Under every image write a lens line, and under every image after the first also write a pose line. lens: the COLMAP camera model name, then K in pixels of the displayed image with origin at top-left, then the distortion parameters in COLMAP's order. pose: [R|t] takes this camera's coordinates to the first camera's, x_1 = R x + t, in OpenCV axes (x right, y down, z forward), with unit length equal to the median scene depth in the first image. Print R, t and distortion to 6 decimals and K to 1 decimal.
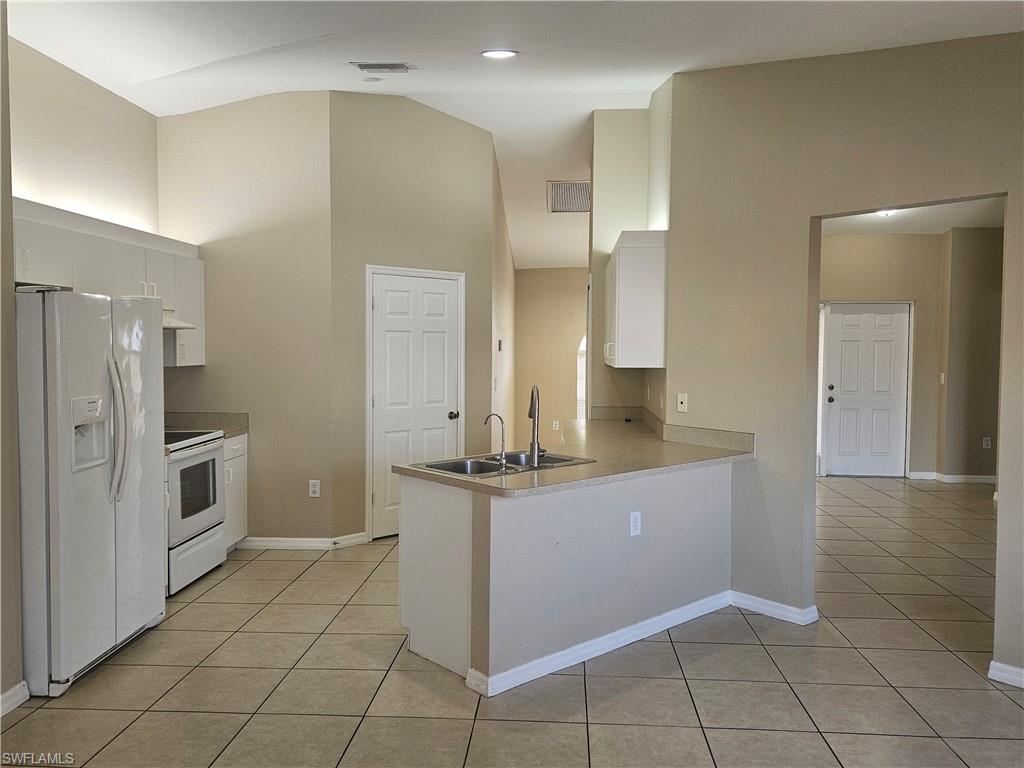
lens RADIAL K [[803.6, 0, 512.2], [0, 803.6, 380.9], [0, 0, 1]] dist [0.083407, -0.015051]
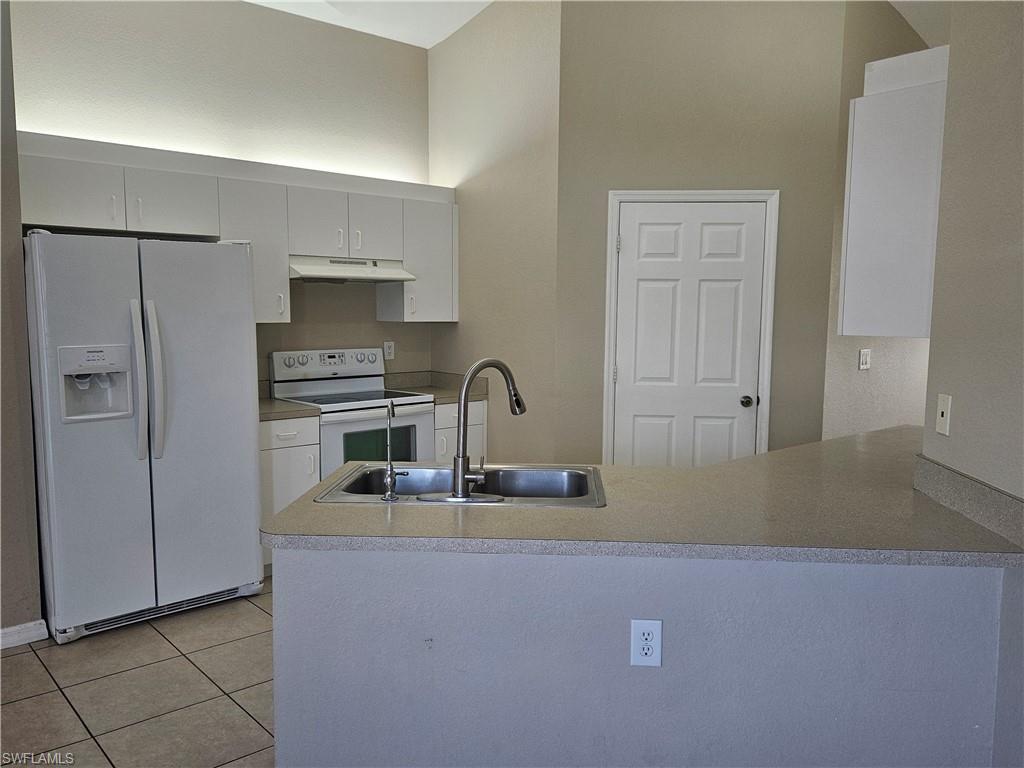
lens RADIAL K [[803.6, 0, 512.5], [0, 803.6, 390.7], [0, 0, 1]] dist [0.083407, -0.015051]
pose [[0.708275, 0.077269, -0.701695, 0.347175], [-0.038307, 0.996734, 0.071092, -0.010174], [0.704896, -0.023473, 0.708922, 0.465368]]
